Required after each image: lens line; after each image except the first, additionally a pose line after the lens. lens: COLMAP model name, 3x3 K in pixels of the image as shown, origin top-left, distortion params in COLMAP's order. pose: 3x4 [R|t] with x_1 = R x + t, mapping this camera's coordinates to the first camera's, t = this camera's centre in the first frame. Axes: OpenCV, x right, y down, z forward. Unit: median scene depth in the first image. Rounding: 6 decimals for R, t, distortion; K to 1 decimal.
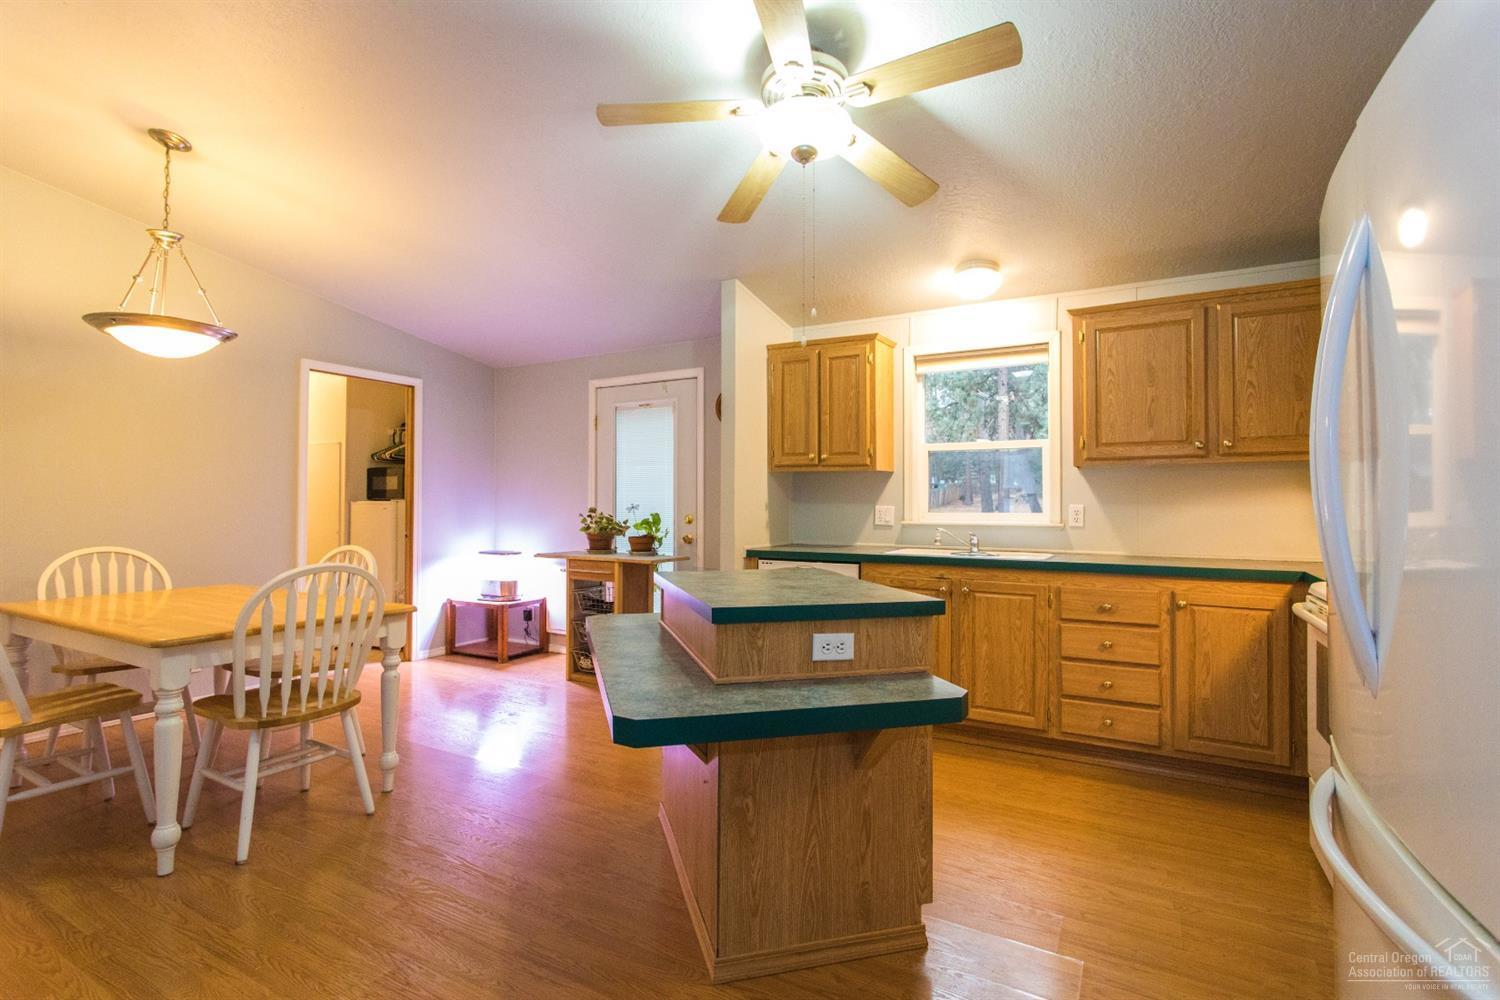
lens RADIAL K [[696.8, 0, 751.8], [0, 696.8, 495.1], [0, 0, 1]] dist [-0.007321, 0.002350]
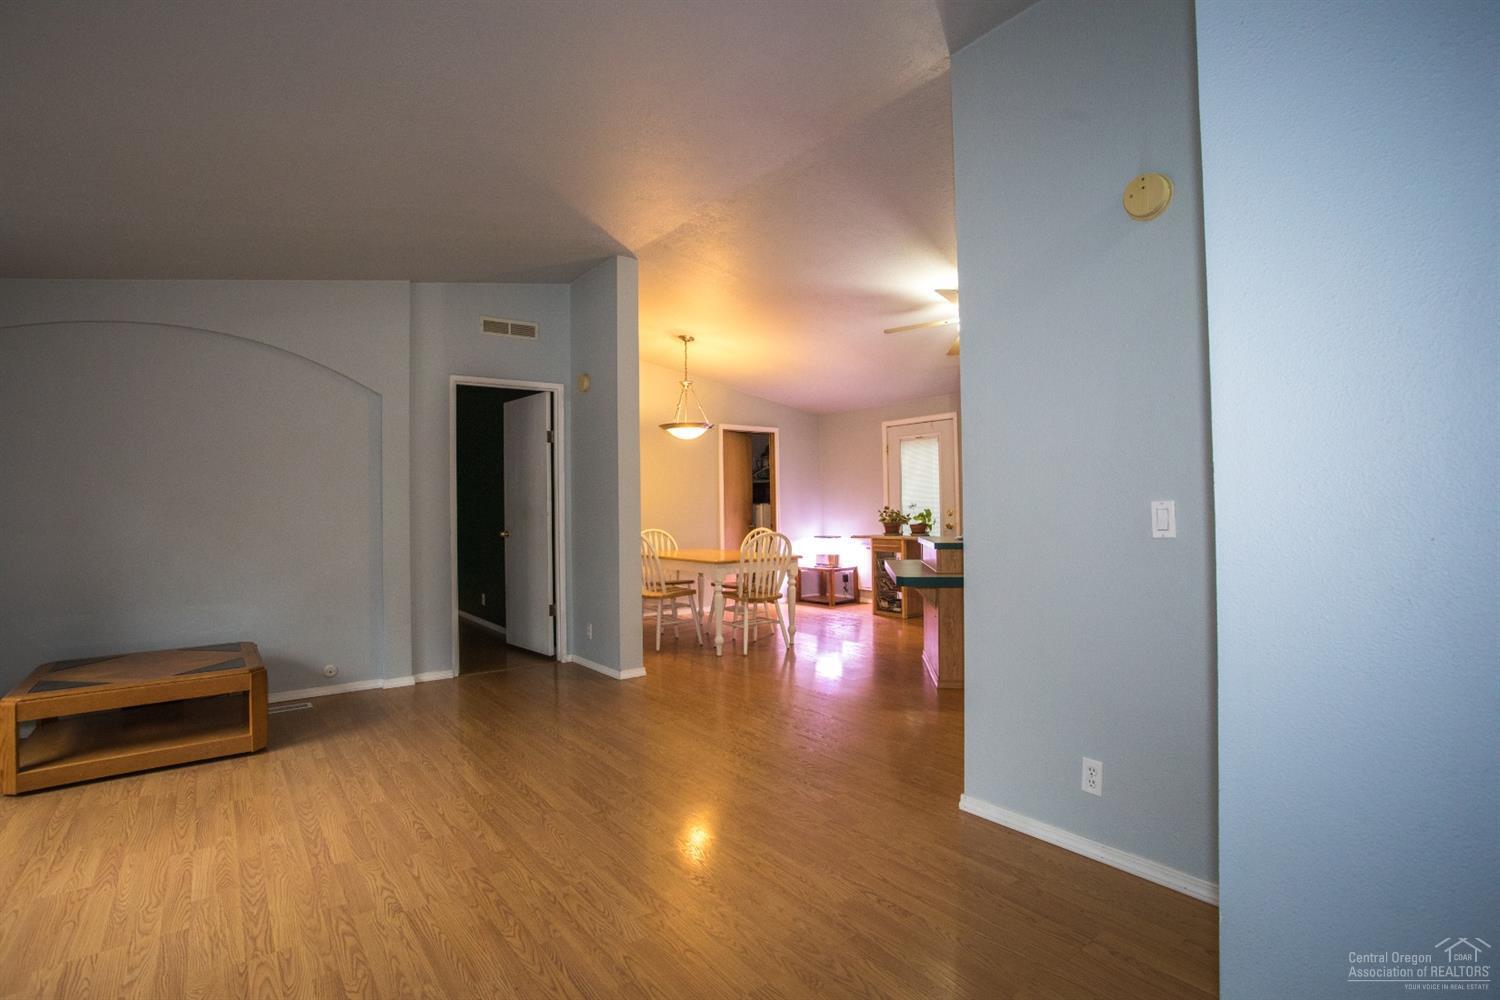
lens RADIAL K [[696.8, 0, 752.6], [0, 696.8, 496.4], [0, 0, 1]] dist [-0.007321, 0.002350]
pose [[0.915197, -0.023074, -0.402345, 0.122135], [0.024608, 0.999696, -0.001357, -0.009001], [0.402254, -0.008659, 0.915487, -0.535346]]
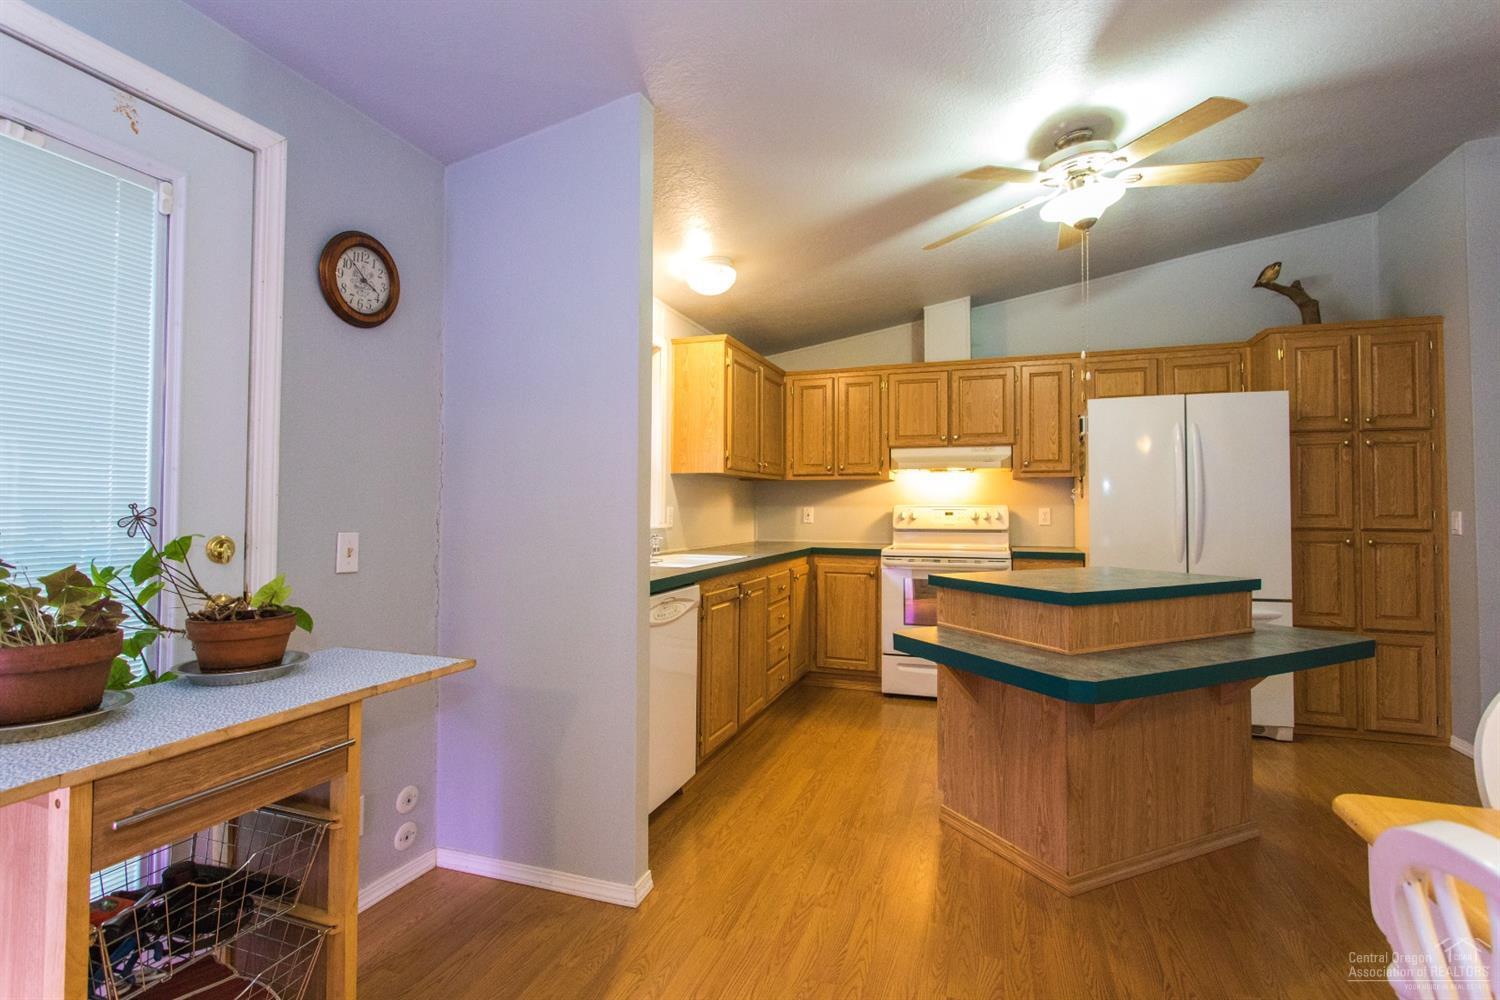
lens RADIAL K [[696.8, 0, 750.8], [0, 696.8, 501.2], [0, 0, 1]] dist [-0.007321, 0.002350]
pose [[-0.208127, 0.010294, 0.978048, -0.454816], [-0.023444, 0.999605, -0.015510, 0.006222], [-0.977821, -0.026158, -0.207804, 0.794390]]
